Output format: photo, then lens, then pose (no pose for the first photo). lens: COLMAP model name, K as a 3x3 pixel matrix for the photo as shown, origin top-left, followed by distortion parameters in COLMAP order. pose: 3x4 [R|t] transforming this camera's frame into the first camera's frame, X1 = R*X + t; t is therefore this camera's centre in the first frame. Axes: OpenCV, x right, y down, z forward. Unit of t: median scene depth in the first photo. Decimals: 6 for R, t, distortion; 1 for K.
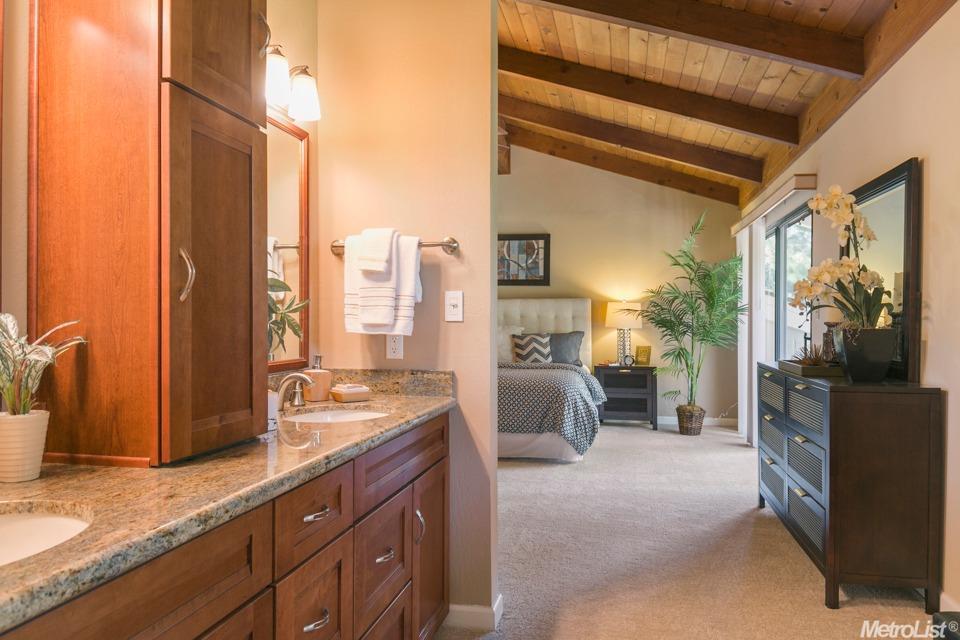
lens RADIAL K [[722.8, 0, 479.5], [0, 722.8, 321.2], [0, 0, 1]] dist [-0.004242, -0.000407]
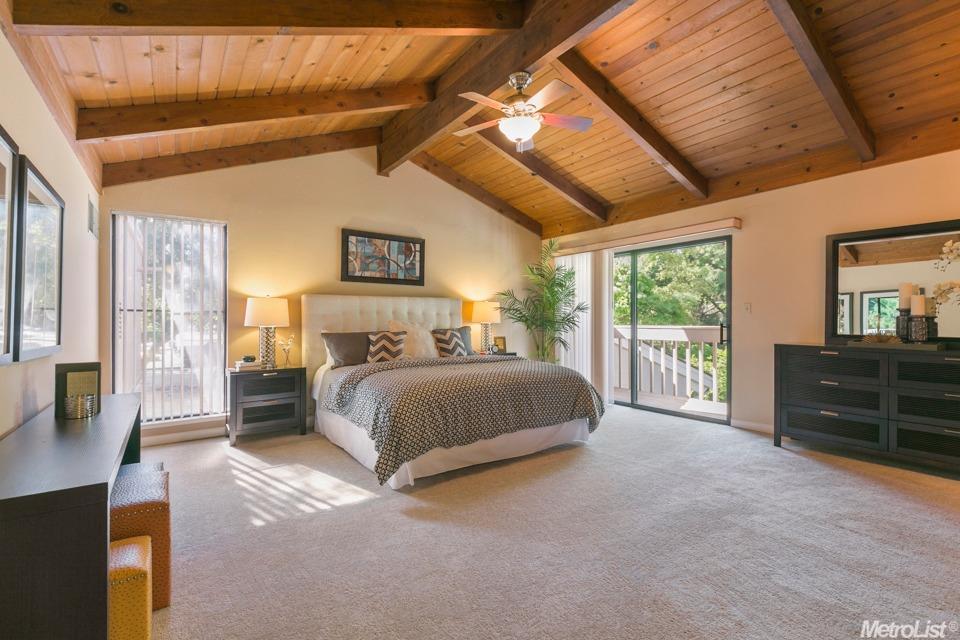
lens RADIAL K [[432.3, 0, 479.6], [0, 432.3, 320.8], [0, 0, 1]] dist [0.000700, -0.000225]
pose [[0.681500, -0.001497, 0.731817, -0.332840], [-0.000336, 0.999997, 0.002358, 0.003066], [-0.731818, -0.001853, 0.681497, 0.482133]]
